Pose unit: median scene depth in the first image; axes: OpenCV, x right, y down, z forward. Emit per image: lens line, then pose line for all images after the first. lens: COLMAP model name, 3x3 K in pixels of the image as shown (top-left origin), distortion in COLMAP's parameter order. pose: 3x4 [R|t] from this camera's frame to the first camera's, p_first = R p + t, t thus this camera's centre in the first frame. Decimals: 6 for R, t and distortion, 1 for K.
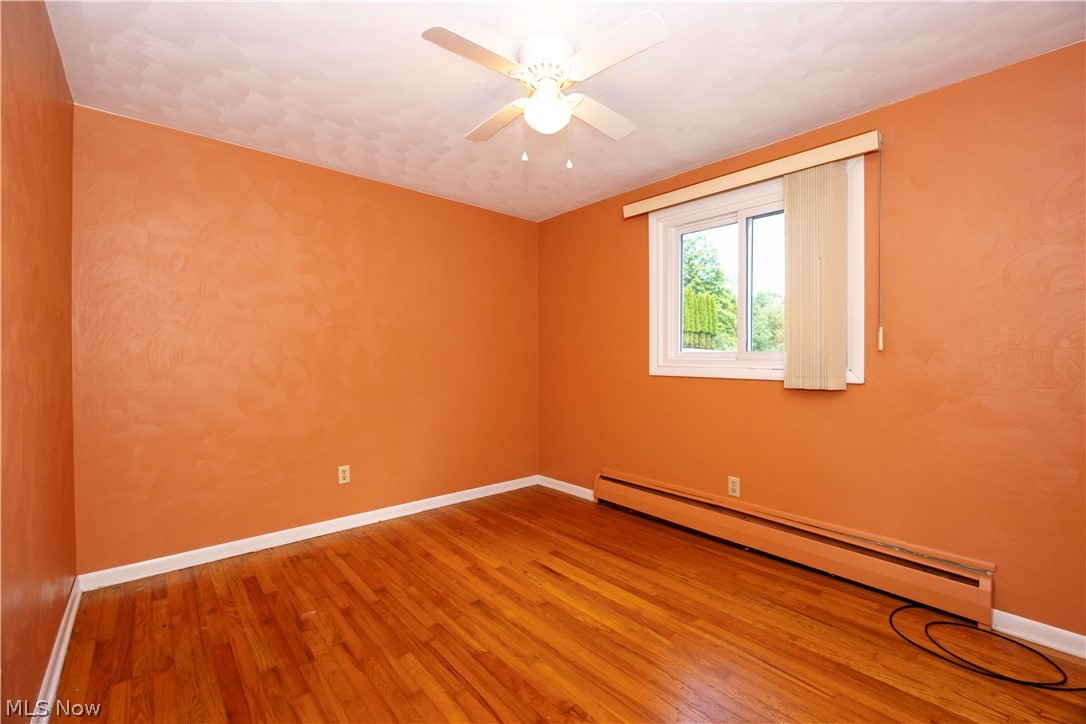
lens RADIAL K [[461.8, 0, 542.7], [0, 461.8, 358.9], [0, 0, 1]] dist [-0.003184, -0.000200]
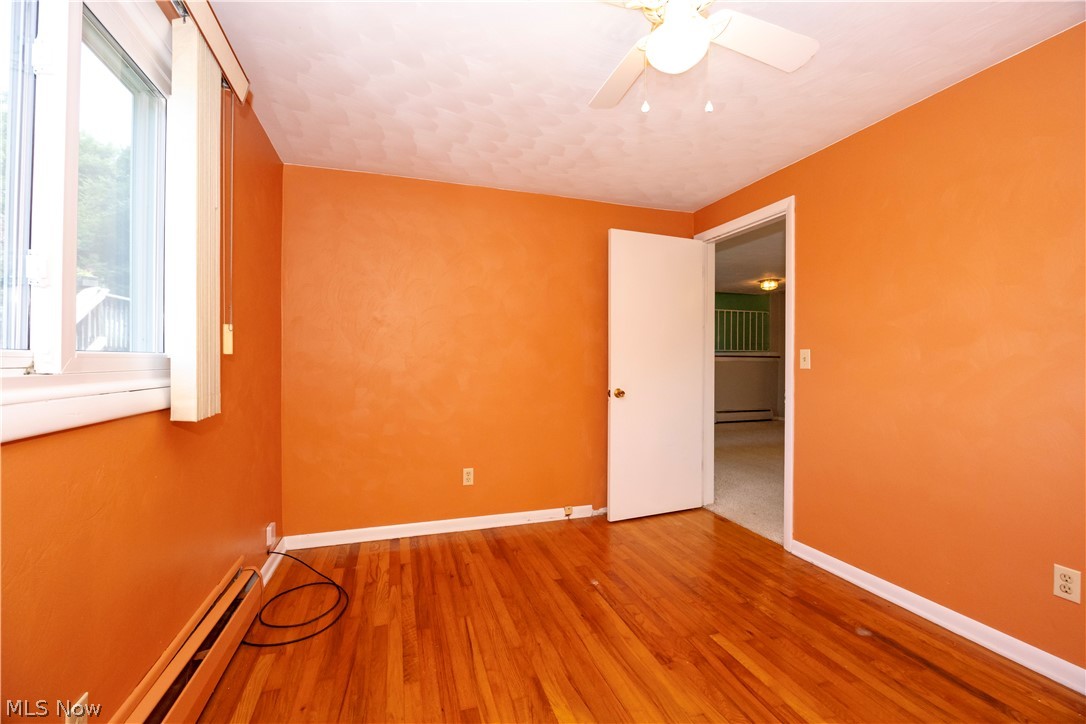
lens RADIAL K [[461.8, 0, 542.7], [0, 461.8, 358.9], [0, 0, 1]] dist [-0.003184, -0.000200]
pose [[-0.918896, 0.002448, 0.394492, -0.099563], [0.002733, 0.999996, 0.000160, -0.012302], [-0.394490, 0.001225, -0.918899, 1.933690]]
